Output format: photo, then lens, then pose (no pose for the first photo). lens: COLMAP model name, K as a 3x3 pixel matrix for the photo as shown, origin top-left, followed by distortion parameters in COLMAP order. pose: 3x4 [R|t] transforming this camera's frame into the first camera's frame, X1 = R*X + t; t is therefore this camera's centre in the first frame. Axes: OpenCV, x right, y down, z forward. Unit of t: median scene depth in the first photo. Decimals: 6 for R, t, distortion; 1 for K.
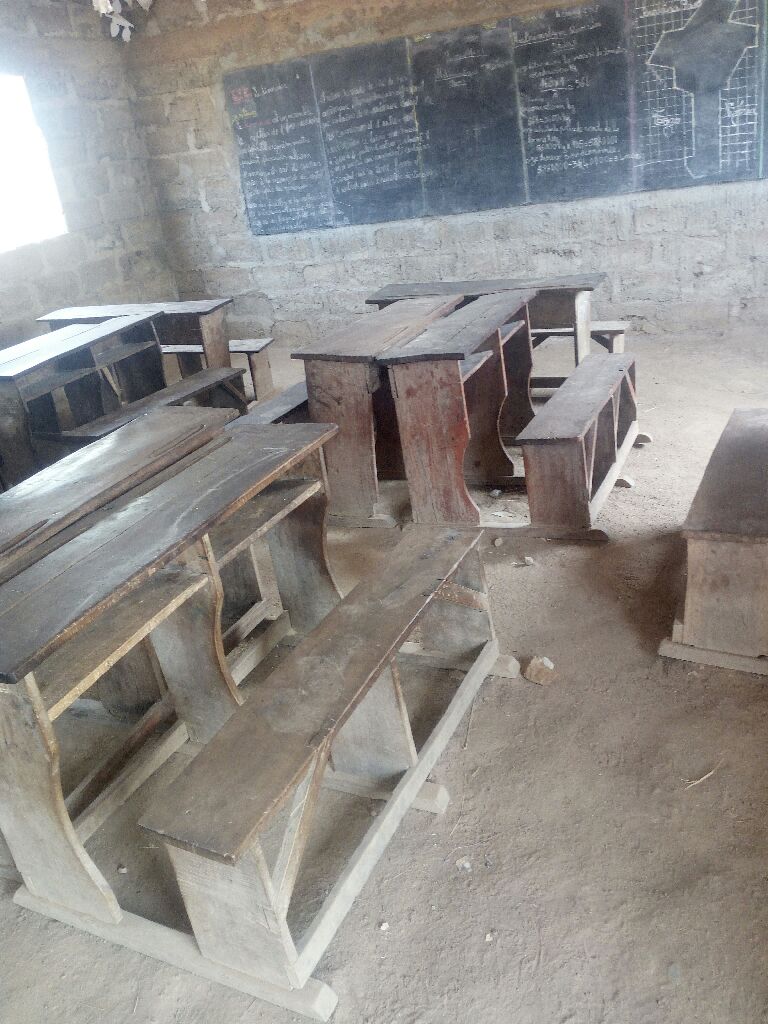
lens RADIAL K [[896.4, 0, 384.0], [0, 896.4, 512.0], [0, 0, 1]] dist [-0.008975, -0.001064]
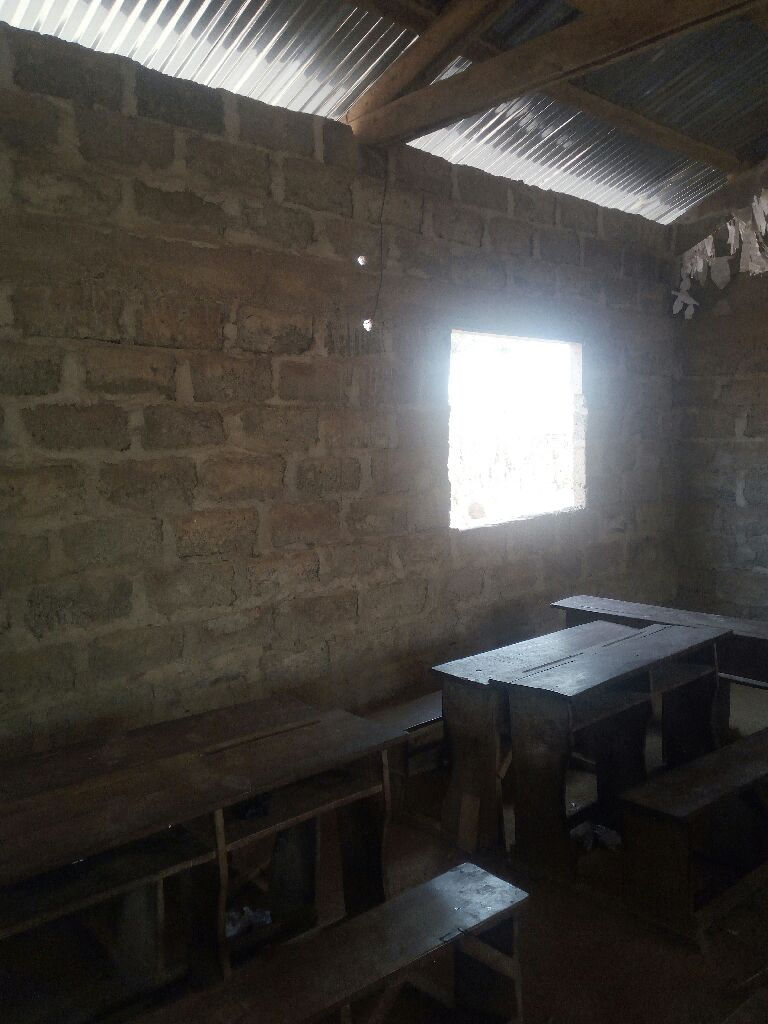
lens RADIAL K [[846.6, 0, 384.0], [0, 846.6, 512.0], [0, 0, 1]] dist [0.079585, -0.159383]
pose [[0.909622, 0.144078, -0.389653, -0.197158], [-0.248341, 0.940484, -0.231985, -0.061562], [0.333038, 0.307785, 0.891265, 0.176958]]
